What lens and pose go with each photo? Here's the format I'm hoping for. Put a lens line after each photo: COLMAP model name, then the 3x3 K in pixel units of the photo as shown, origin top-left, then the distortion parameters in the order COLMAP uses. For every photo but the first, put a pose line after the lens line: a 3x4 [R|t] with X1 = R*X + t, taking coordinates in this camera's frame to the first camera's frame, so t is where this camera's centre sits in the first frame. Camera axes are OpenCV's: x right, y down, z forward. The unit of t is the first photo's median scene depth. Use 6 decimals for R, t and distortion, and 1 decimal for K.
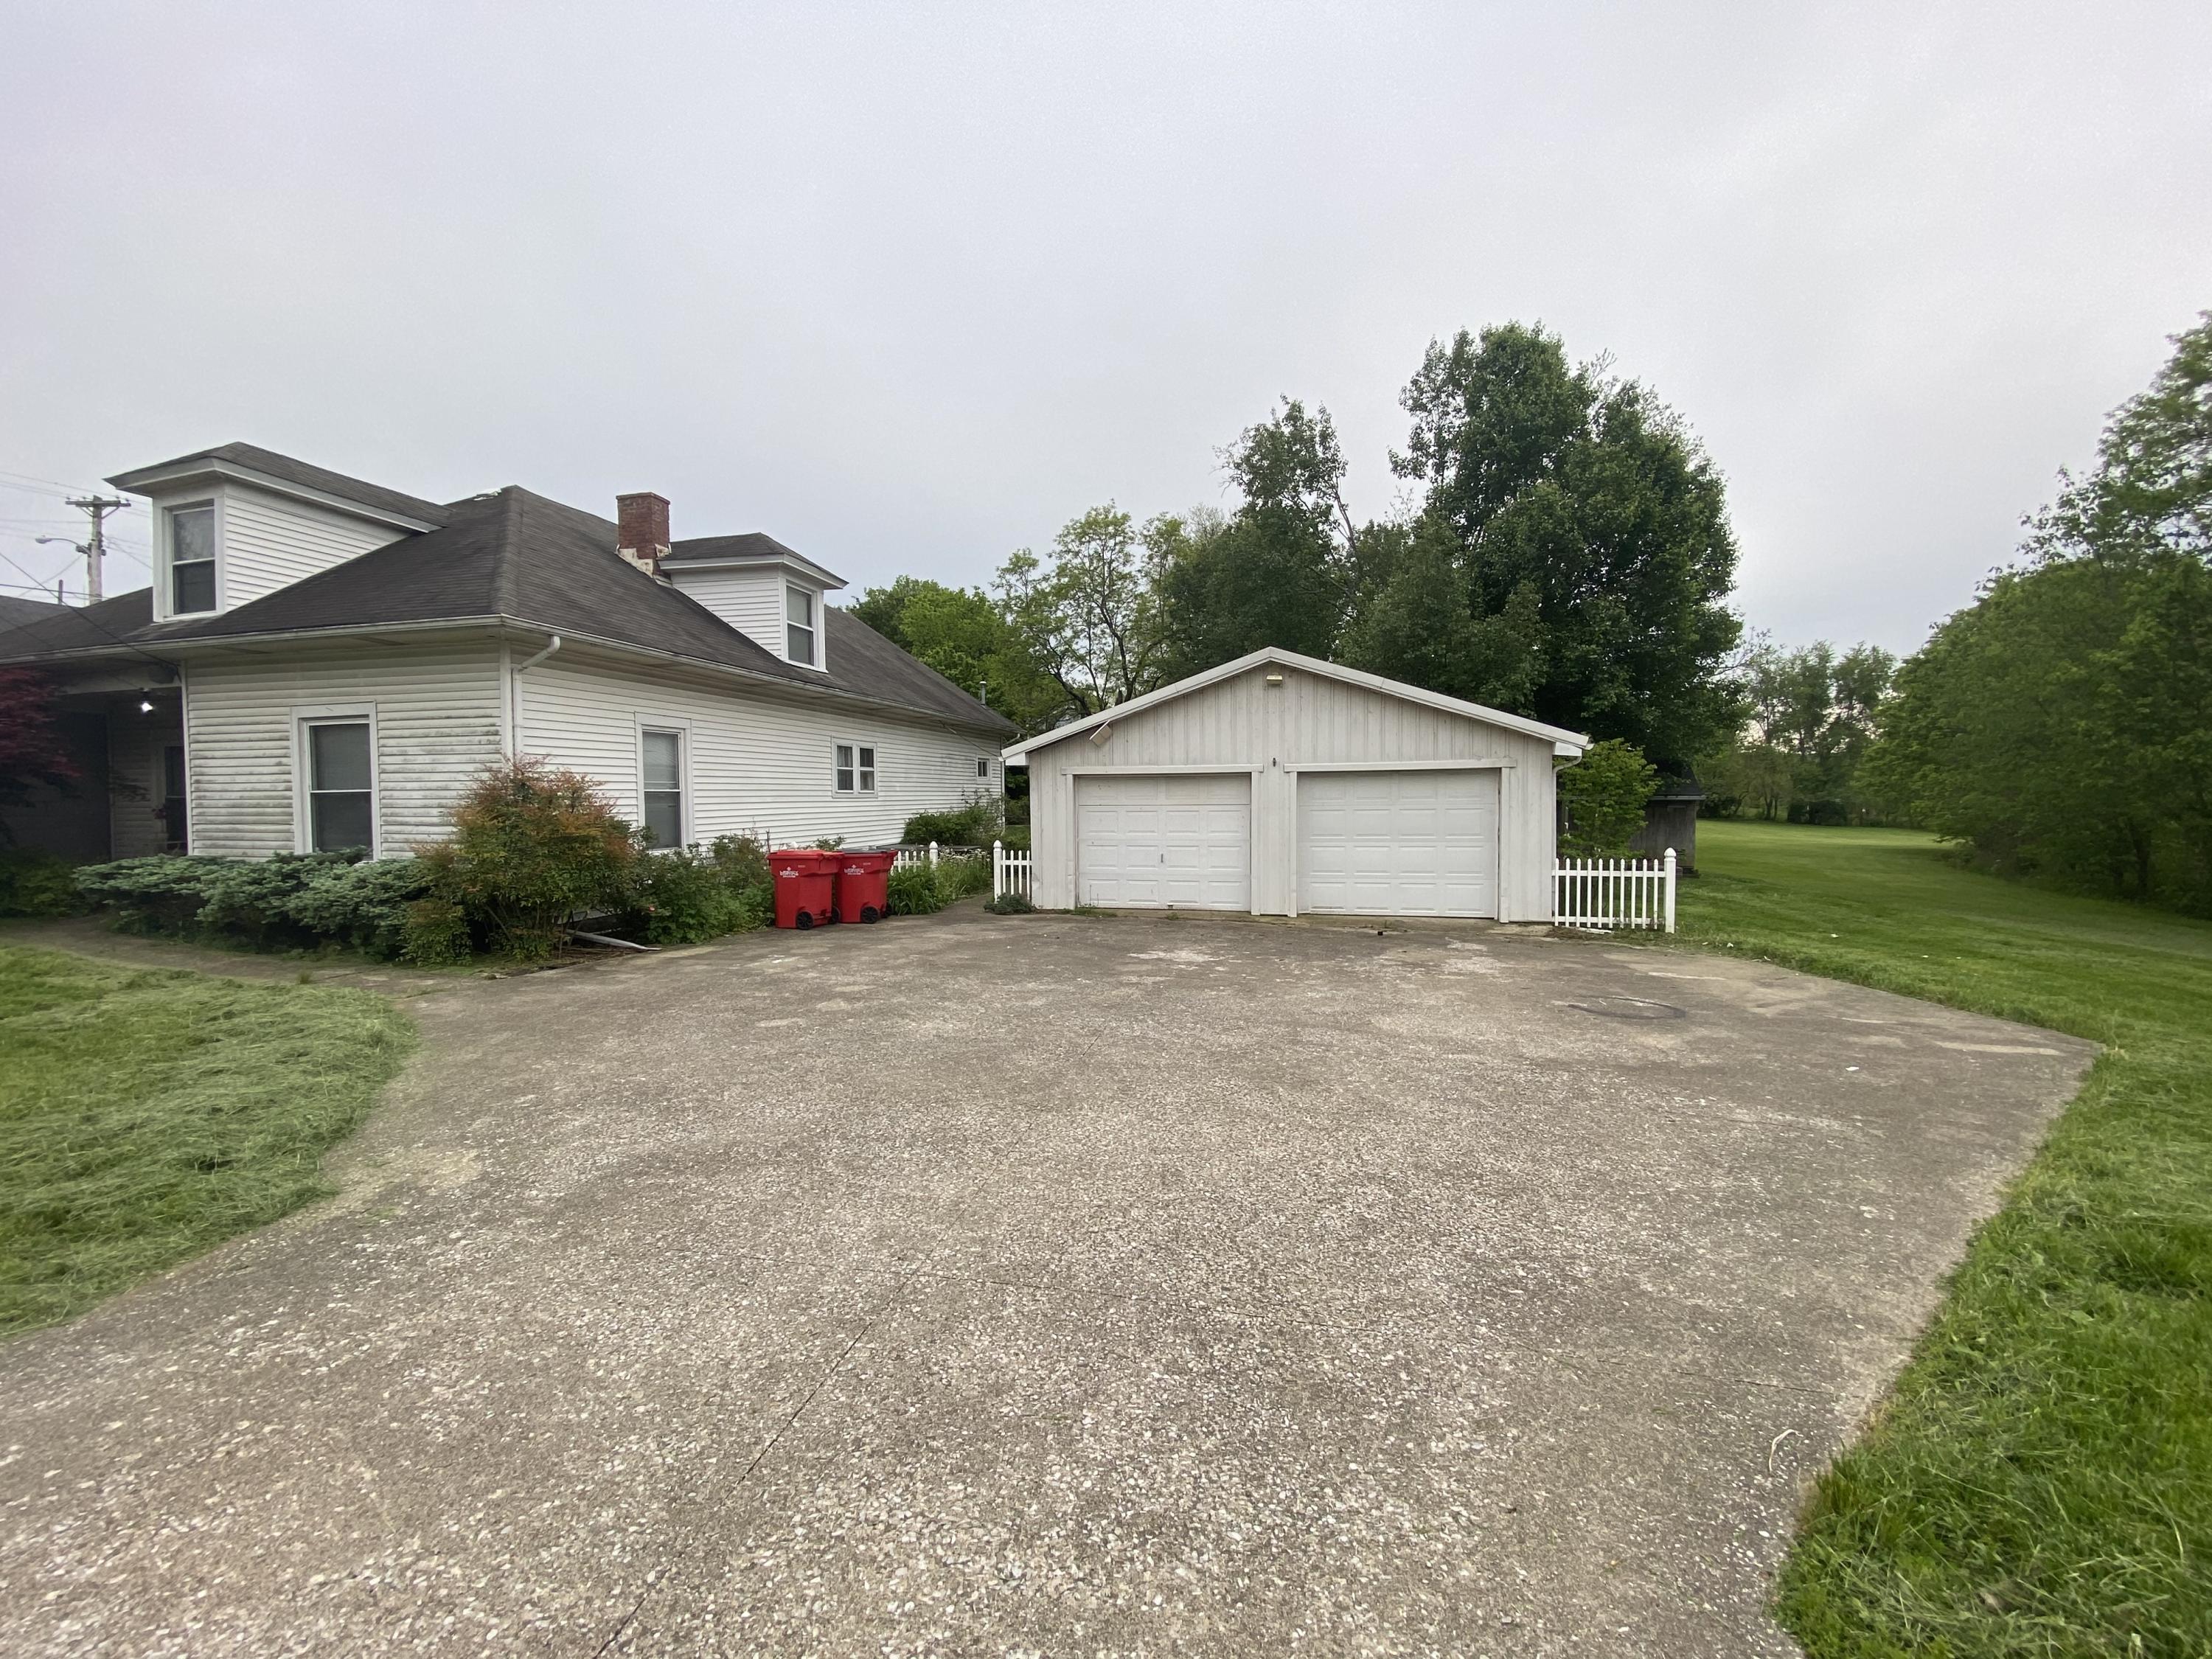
lens RADIAL K [[894.2, 0, 1106.0], [0, 894.2, 829.5], [0, 0, 1]] dist [0.000342, -0.000035]
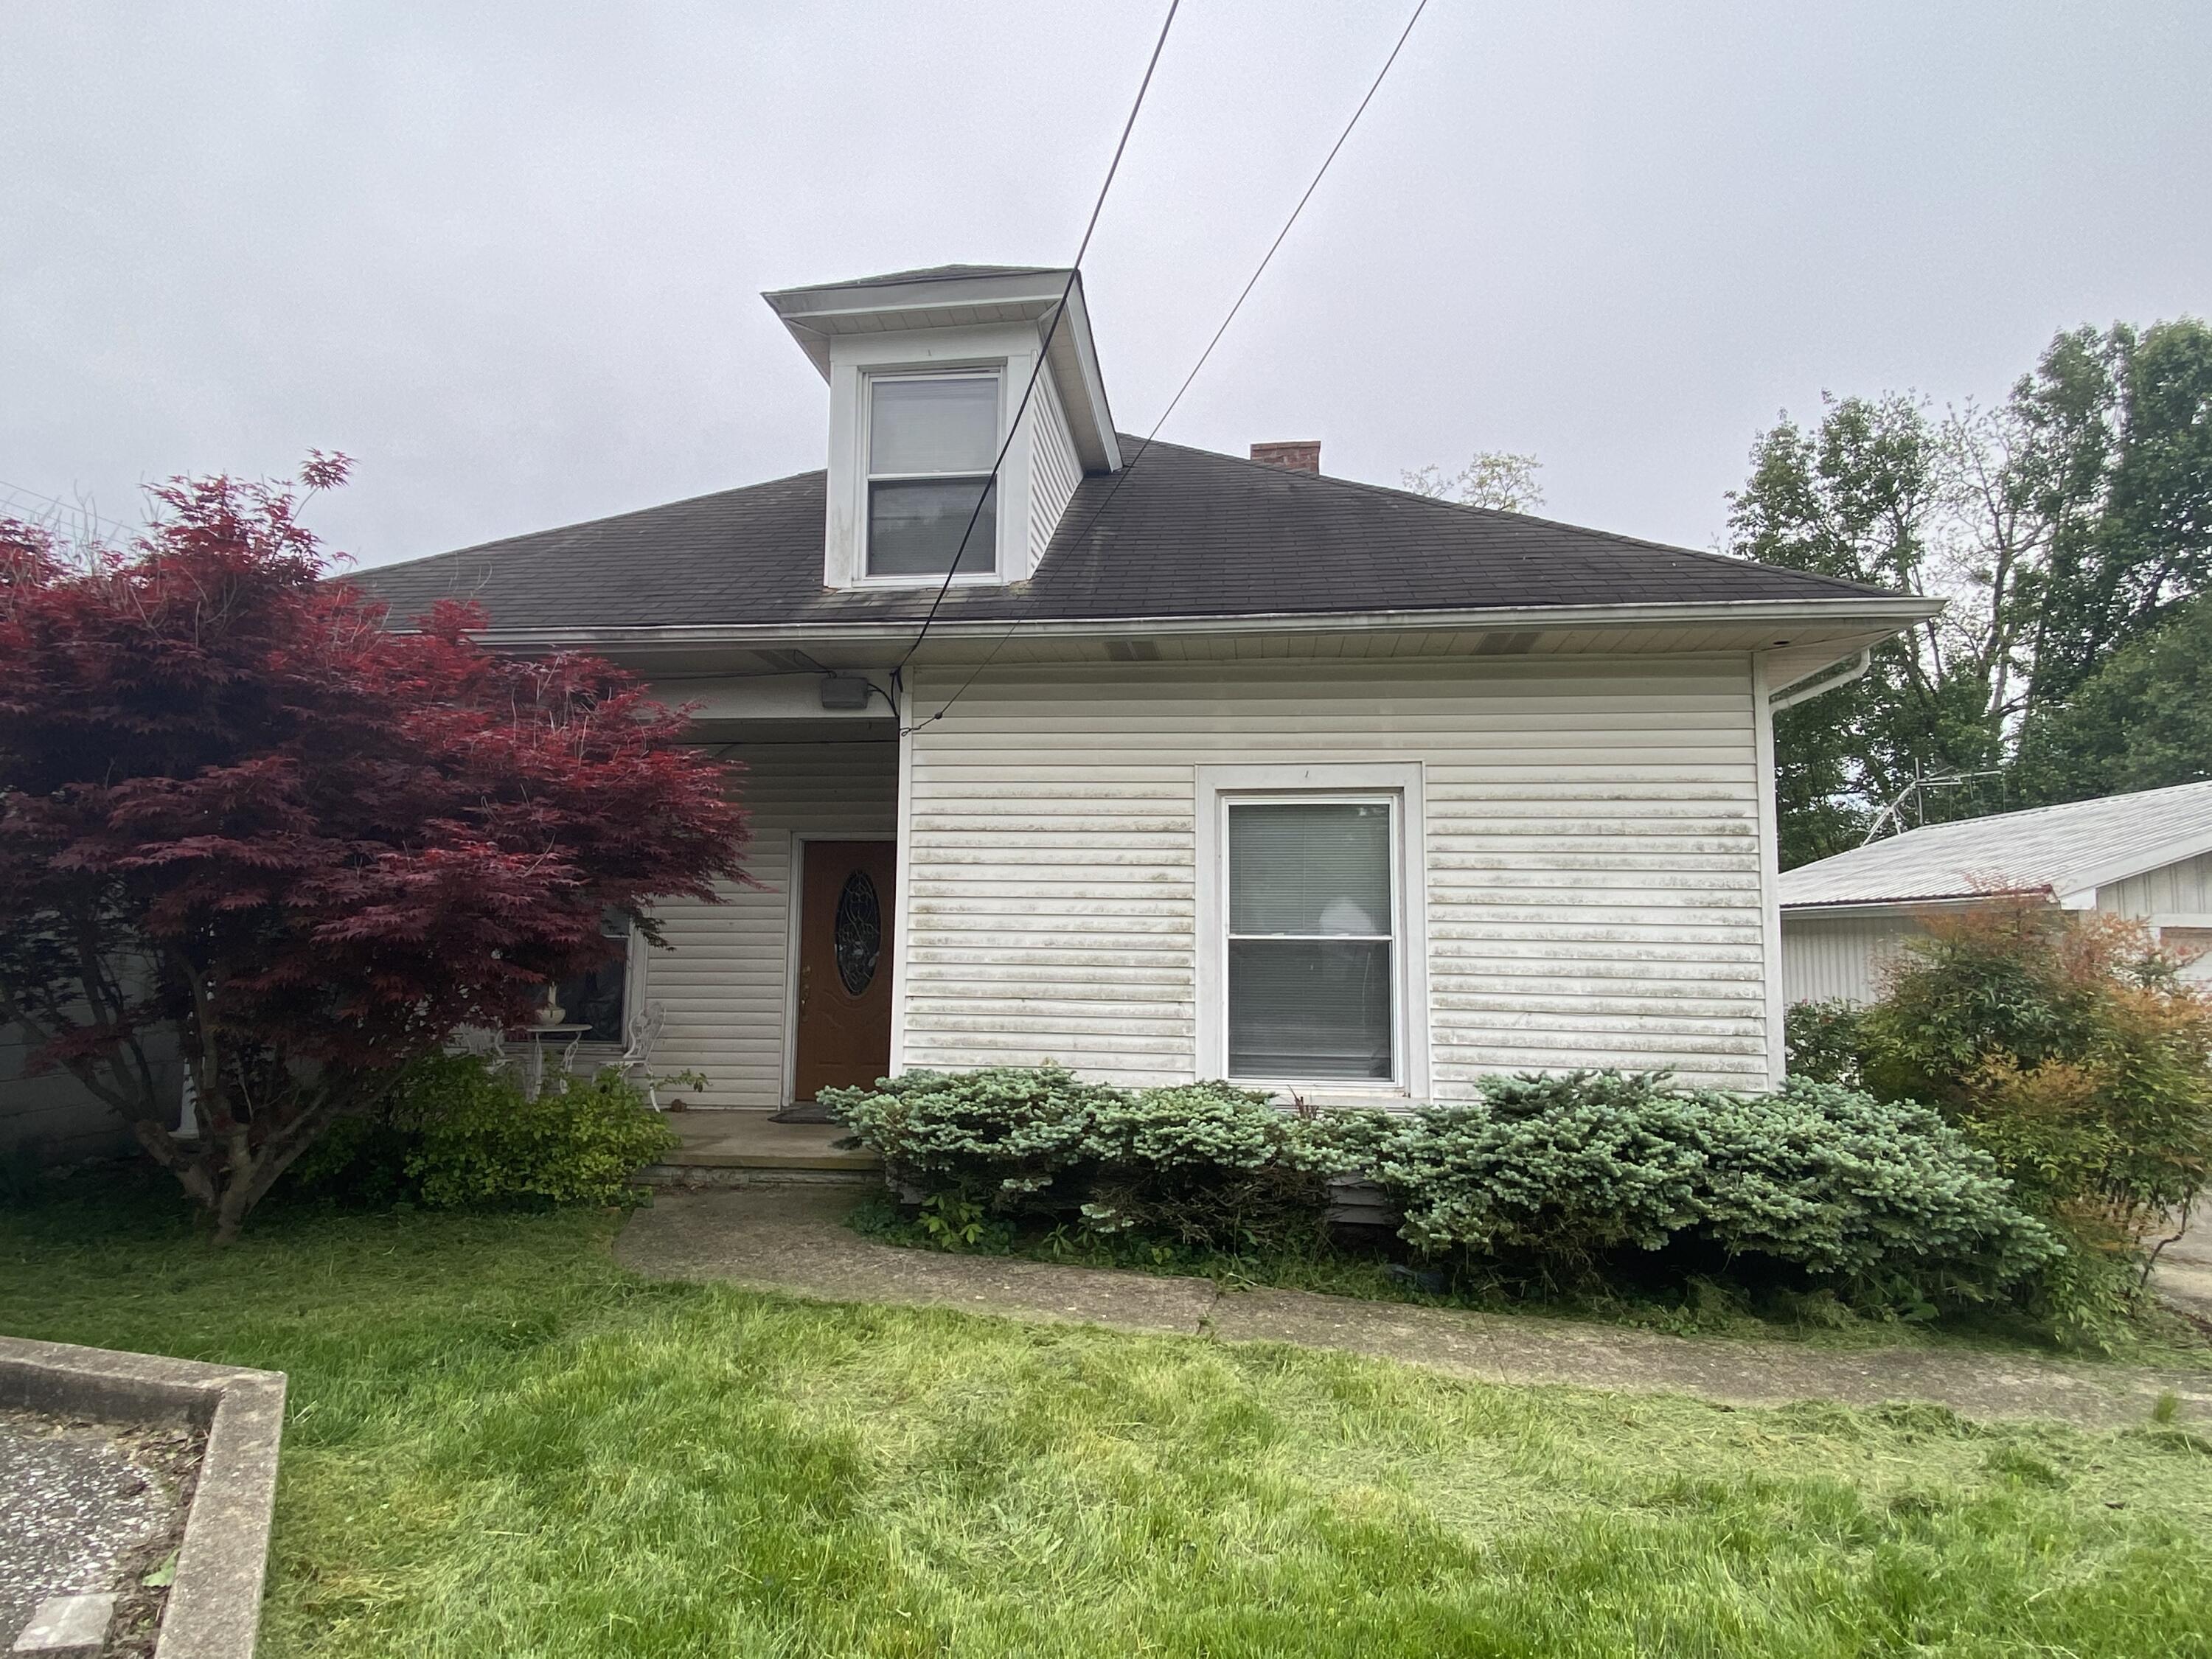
lens RADIAL K [[1220.5, 0, 1106.0], [0, 1220.5, 829.5], [0, 0, 1]] dist [0.046309, -0.000048]
pose [[0.988720, 0.032995, 0.146099, -1.067293], [-0.014199, 0.991689, -0.127874, -0.014332], [-0.149104, 0.124357, 0.980971, 0.347178]]
